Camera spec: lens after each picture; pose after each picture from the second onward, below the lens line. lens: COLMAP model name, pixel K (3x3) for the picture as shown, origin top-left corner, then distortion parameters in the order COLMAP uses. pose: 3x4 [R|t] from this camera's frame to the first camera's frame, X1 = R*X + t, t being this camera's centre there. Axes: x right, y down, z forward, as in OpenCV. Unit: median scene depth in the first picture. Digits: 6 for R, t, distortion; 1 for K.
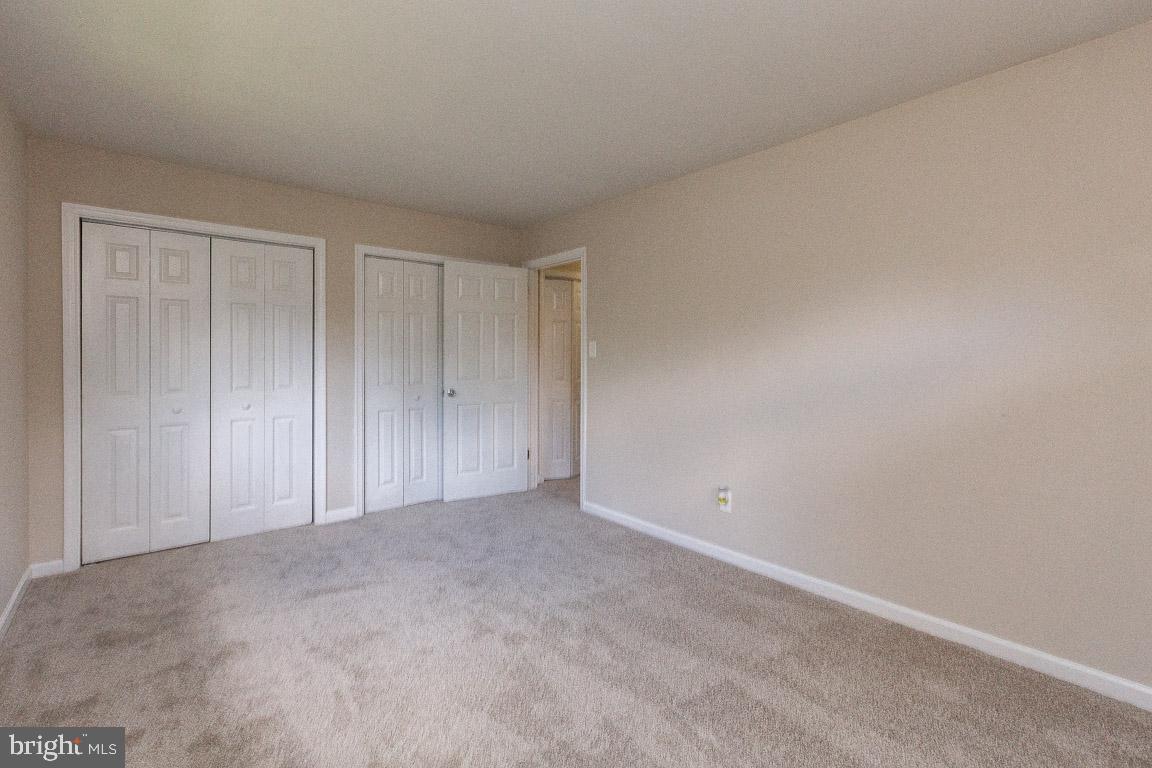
lens RADIAL K [[520.1, 0, 573.6], [0, 520.1, 368.4], [0, 0, 1]] dist [0.002573, 0.000031]
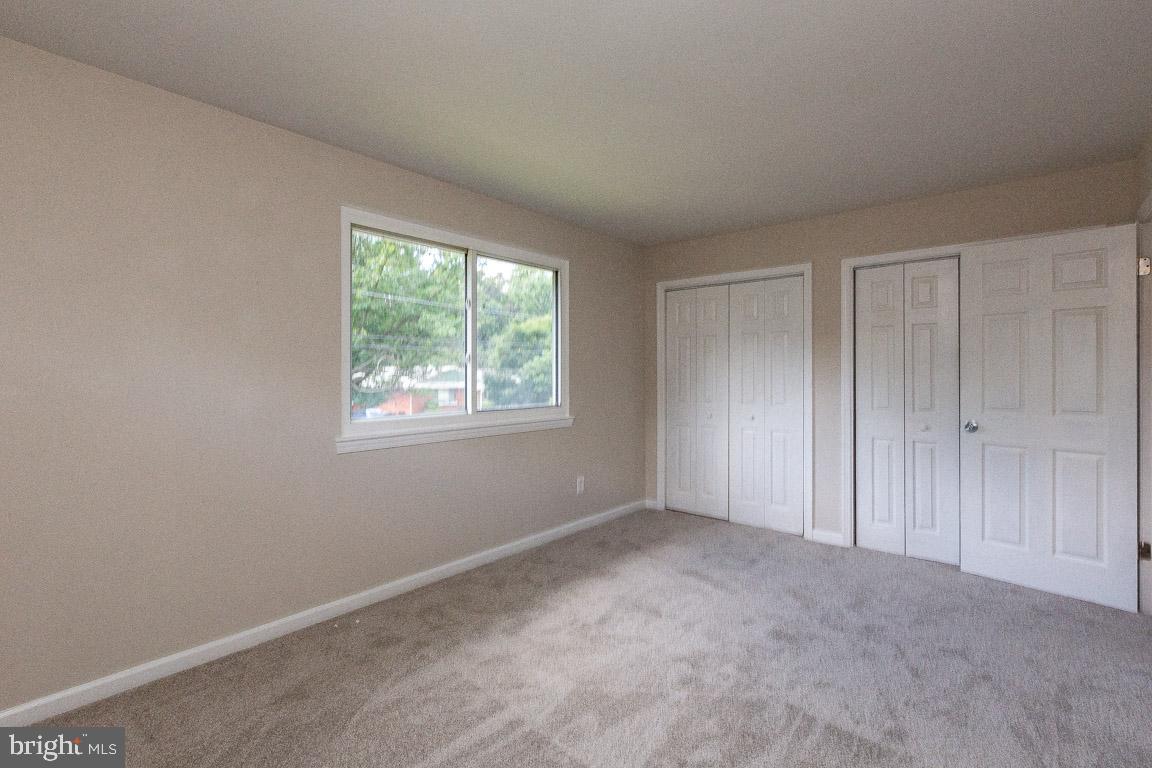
lens RADIAL K [[511.3, 0, 576.0], [0, 511.3, 384.0], [0, 0, 1]] dist [-0.023722, 0.000002]
pose [[0.152392, 0.015223, -0.988203, 0.430847], [-0.024267, 0.999638, 0.011657, -0.008805], [0.988022, 0.022204, 0.152706, 0.380935]]
